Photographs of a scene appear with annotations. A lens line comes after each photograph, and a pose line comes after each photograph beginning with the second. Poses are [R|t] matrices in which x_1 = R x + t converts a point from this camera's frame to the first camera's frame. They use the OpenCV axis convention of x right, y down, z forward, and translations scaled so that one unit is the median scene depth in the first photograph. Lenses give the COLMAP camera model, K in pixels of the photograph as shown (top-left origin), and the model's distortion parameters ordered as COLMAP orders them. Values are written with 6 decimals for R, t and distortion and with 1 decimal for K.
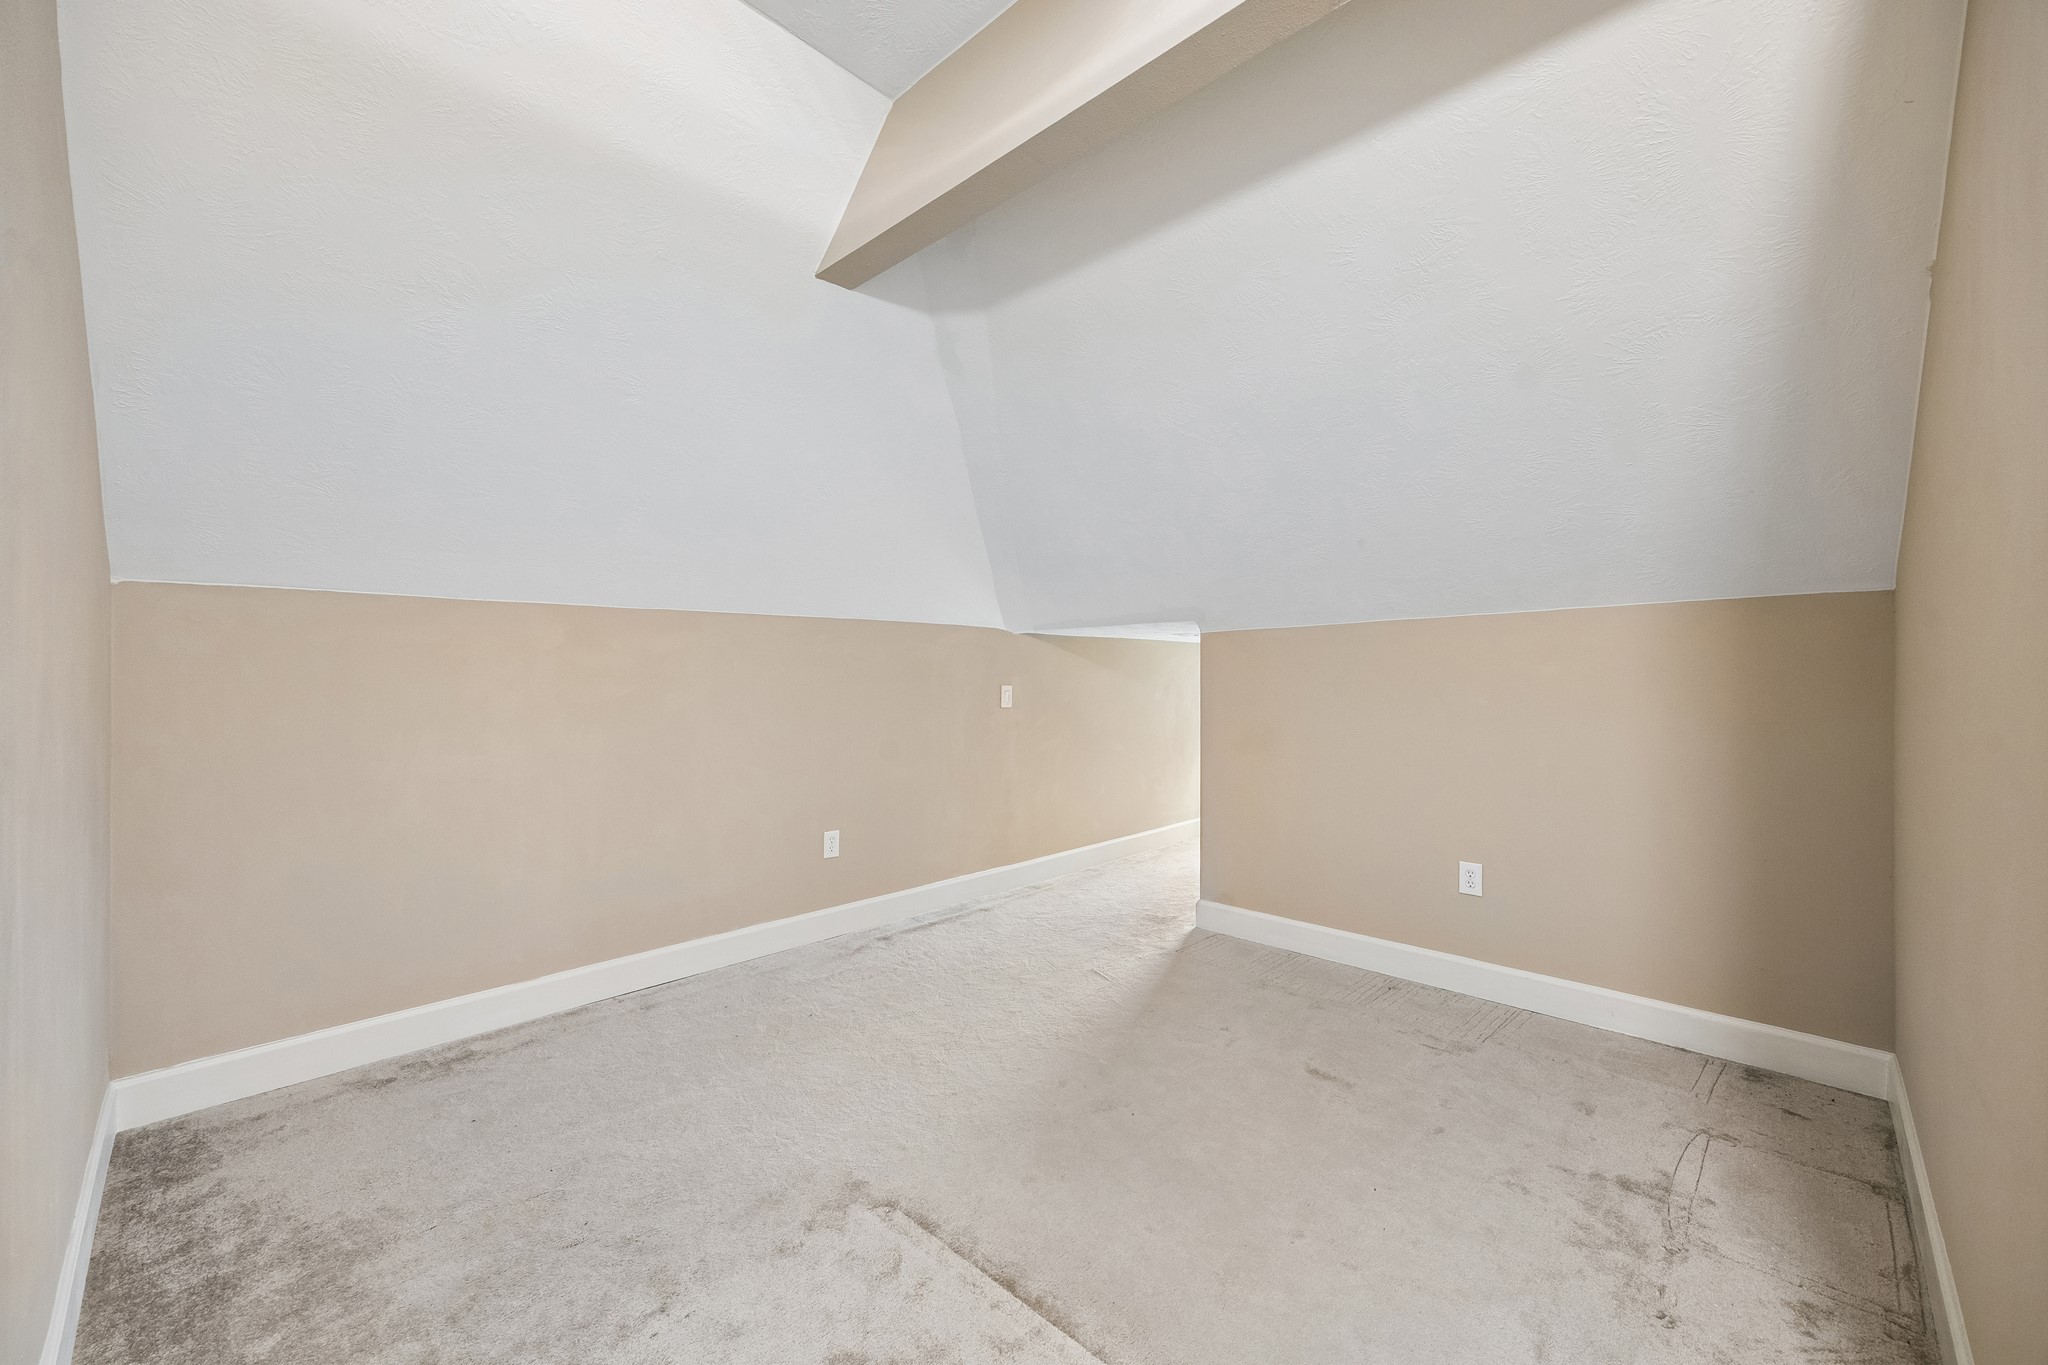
lens RADIAL K [[800.1, 0, 1020.8], [0, 800.1, 648.4], [0, 0, 1]] dist [-0.000153, 0.000053]
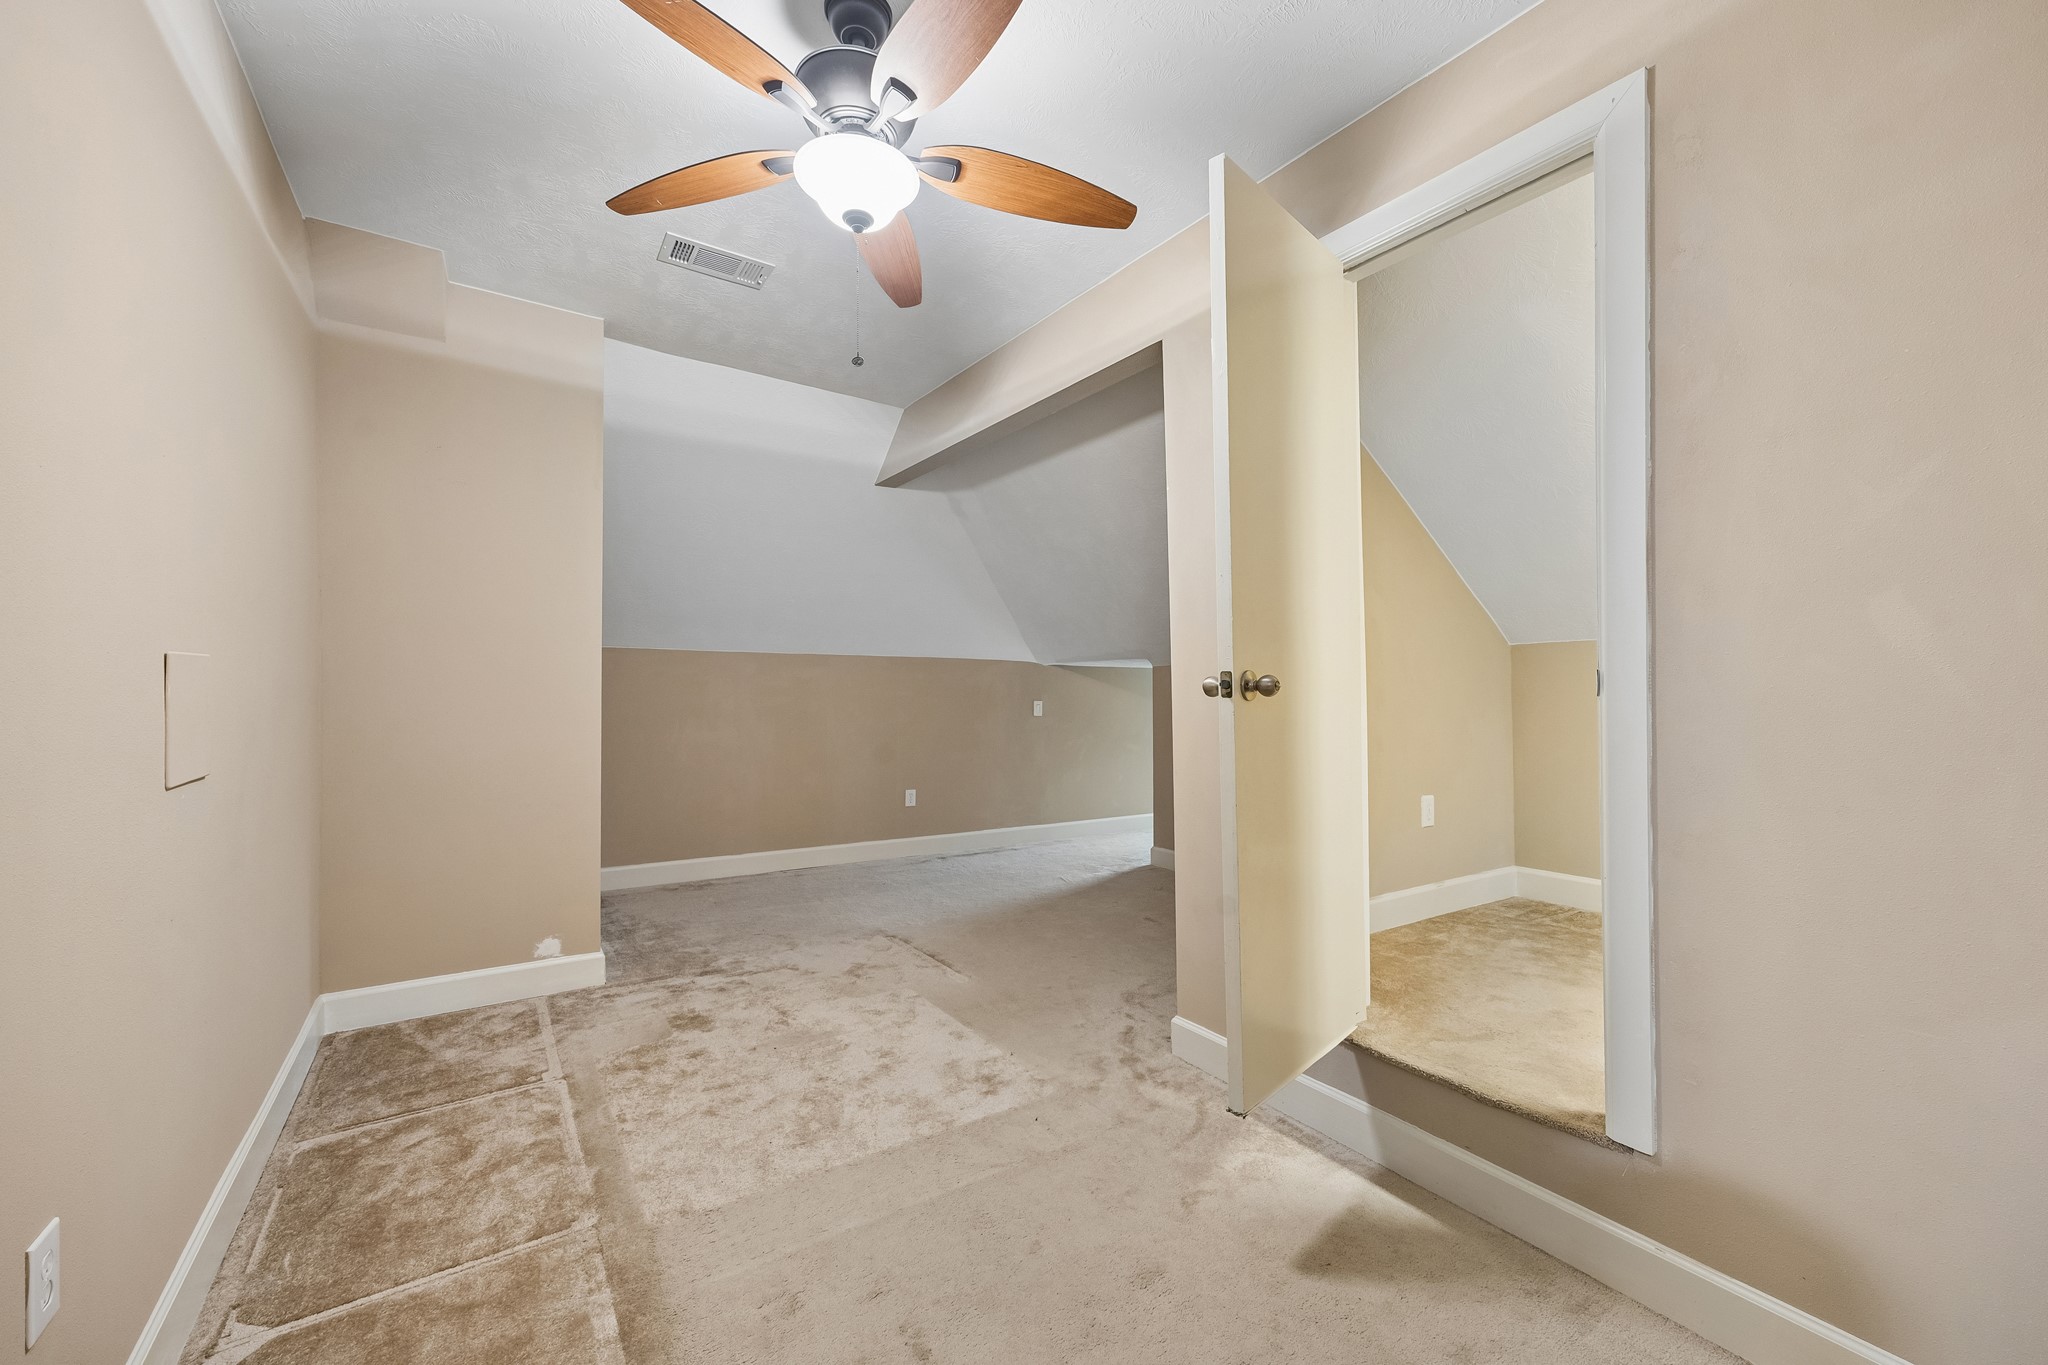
lens RADIAL K [[782.2, 0, 1036.4], [0, 782.2, 671.7], [0, 0, 1]] dist [0.000592, 0.000071]
pose [[0.983677, 0.001595, -0.179935, 0.387217], [-0.001474, 0.999999, 0.000805, -0.012983], [0.179936, -0.000527, 0.983678, -0.655154]]
